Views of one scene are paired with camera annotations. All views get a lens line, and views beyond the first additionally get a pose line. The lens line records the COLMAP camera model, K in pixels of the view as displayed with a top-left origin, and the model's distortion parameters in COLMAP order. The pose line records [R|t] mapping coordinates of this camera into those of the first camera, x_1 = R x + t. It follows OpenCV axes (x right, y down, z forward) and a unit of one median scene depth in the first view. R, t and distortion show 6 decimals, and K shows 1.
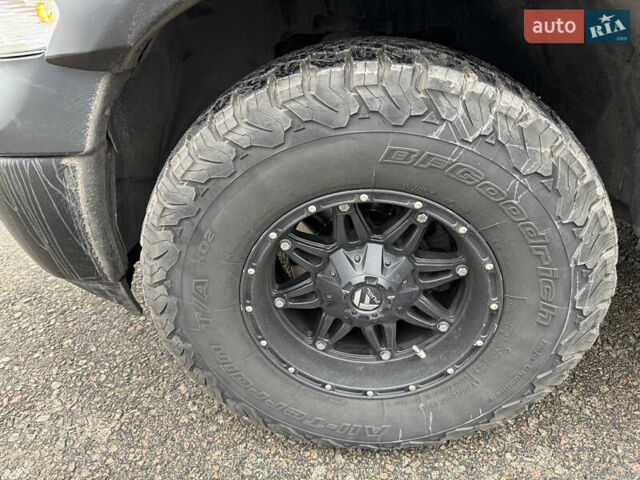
lens RADIAL K [[463.4, 0, 310.1], [0, 463.4, 239.4], [0, 0, 1]] dist [0.010565, -0.000593]
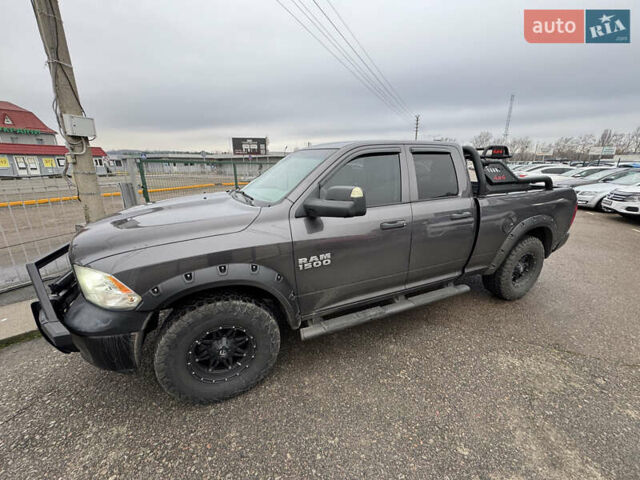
lens RADIAL K [[254.9, 0, 320.0], [0, 254.9, 240.0], [0, 0, 1]] dist [-0.000073, -0.000129]
pose [[0.872573, -0.040616, 0.486793, -0.171347], [0.160613, 0.964985, -0.207382, -0.208331], [-0.461325, 0.259141, 0.848543, -1.432257]]
